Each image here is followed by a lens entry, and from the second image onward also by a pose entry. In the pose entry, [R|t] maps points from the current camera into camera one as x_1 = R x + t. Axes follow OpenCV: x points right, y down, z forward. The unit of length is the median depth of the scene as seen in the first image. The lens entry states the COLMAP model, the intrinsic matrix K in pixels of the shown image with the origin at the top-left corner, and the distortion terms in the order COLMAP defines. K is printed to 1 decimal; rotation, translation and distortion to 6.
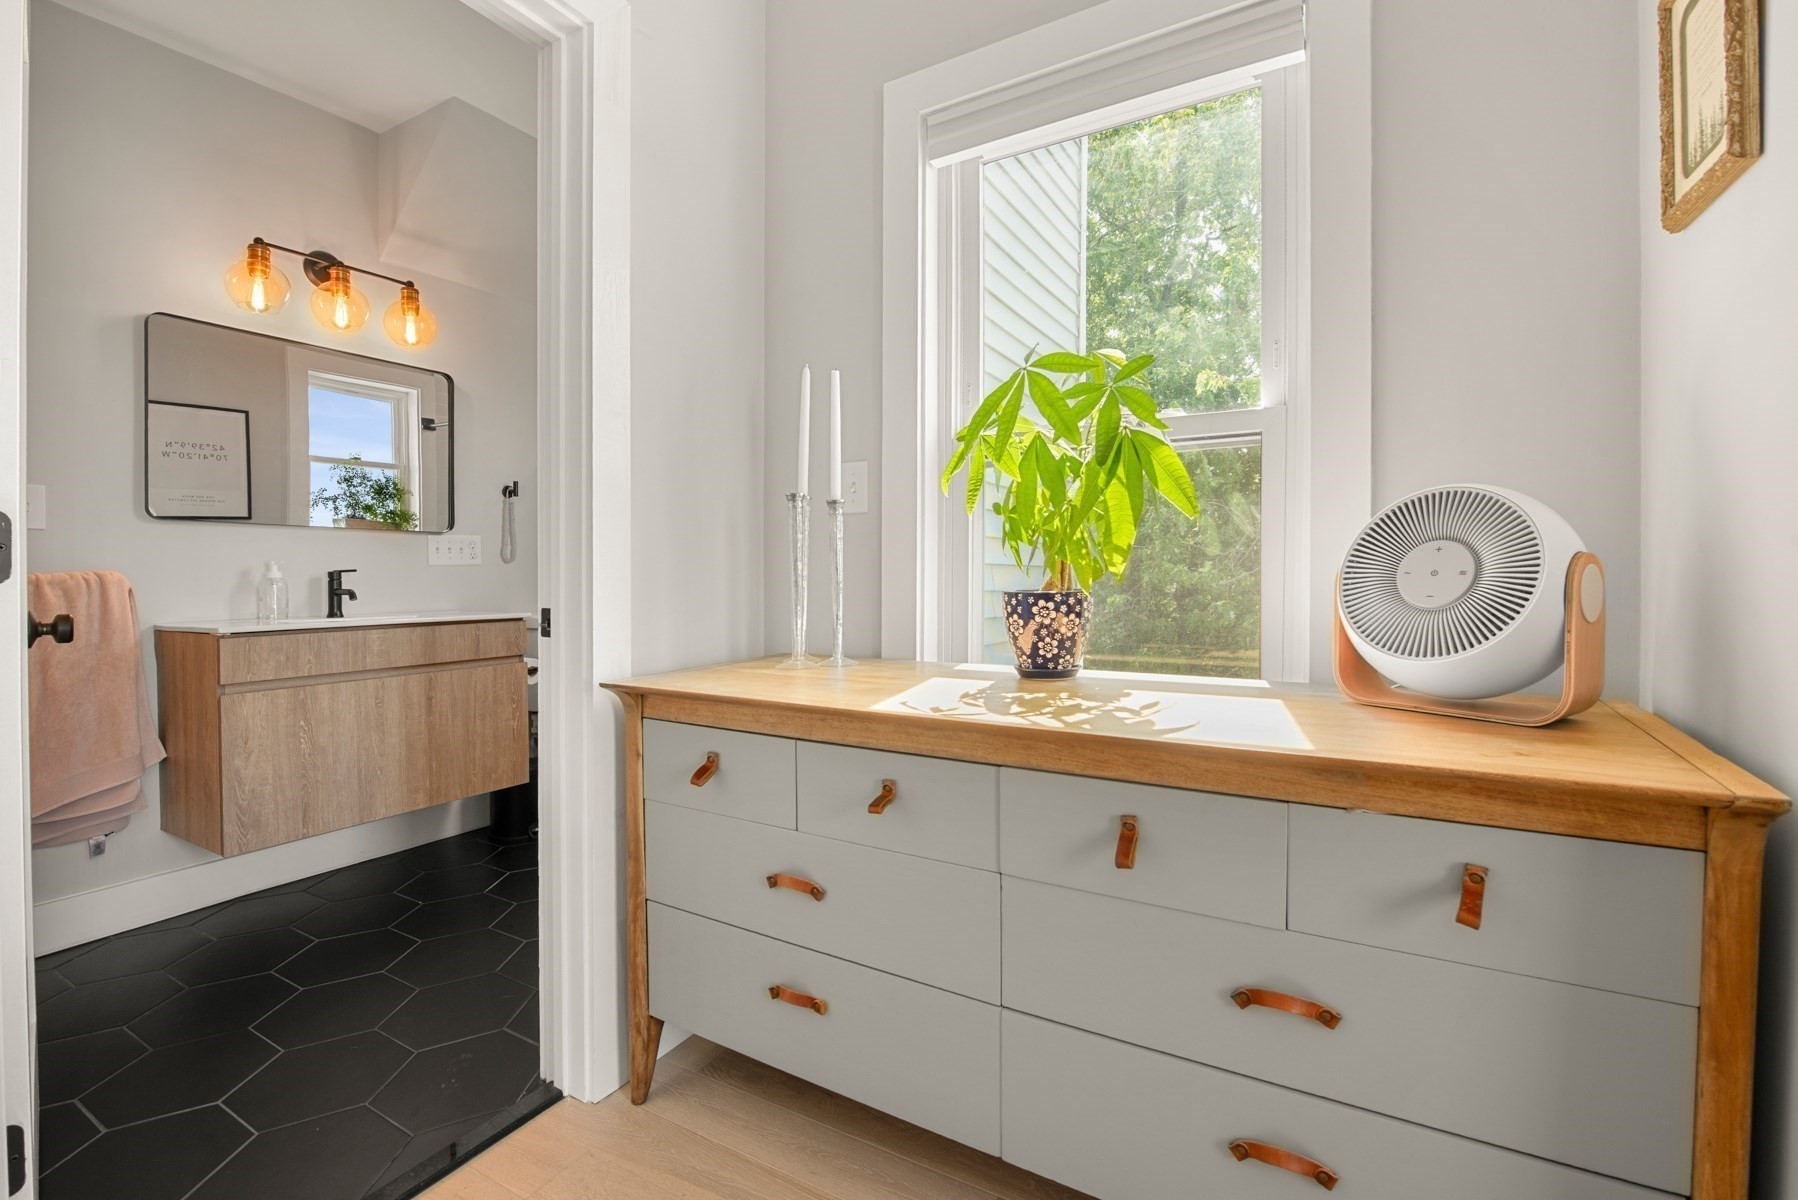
lens RADIAL K [[796.1, 0, 897.2], [0, 796.1, 581.9], [0, 0, 1]] dist [-0.015779, -0.000744]
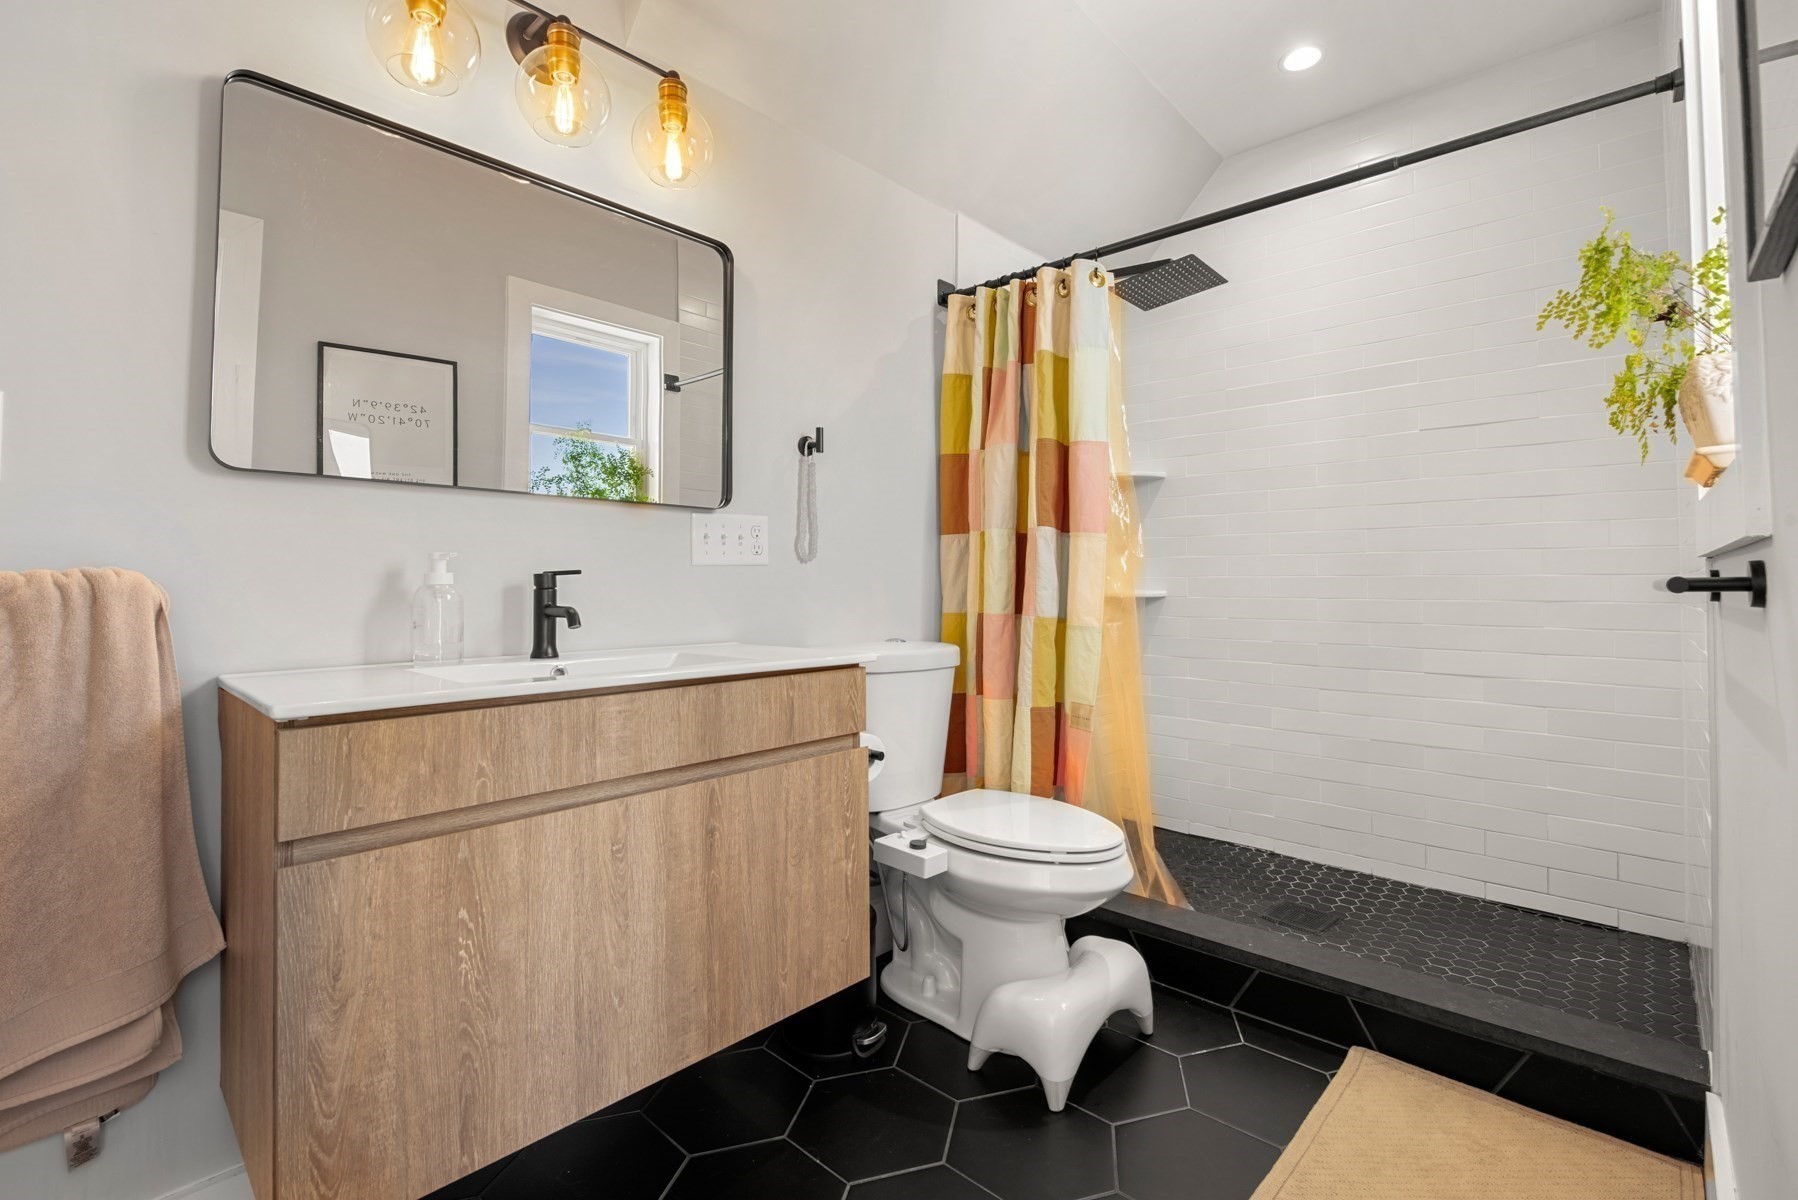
lens RADIAL K [[797.6, 0, 896.9], [0, 797.6, 567.0], [0, 0, 1]] dist [-0.014619, -0.000376]
pose [[0.974326, -0.002467, -0.225130, -0.352995], [-0.004835, 0.999480, -0.031876, -0.001524], [0.225092, 0.032146, 0.973807, 0.520624]]
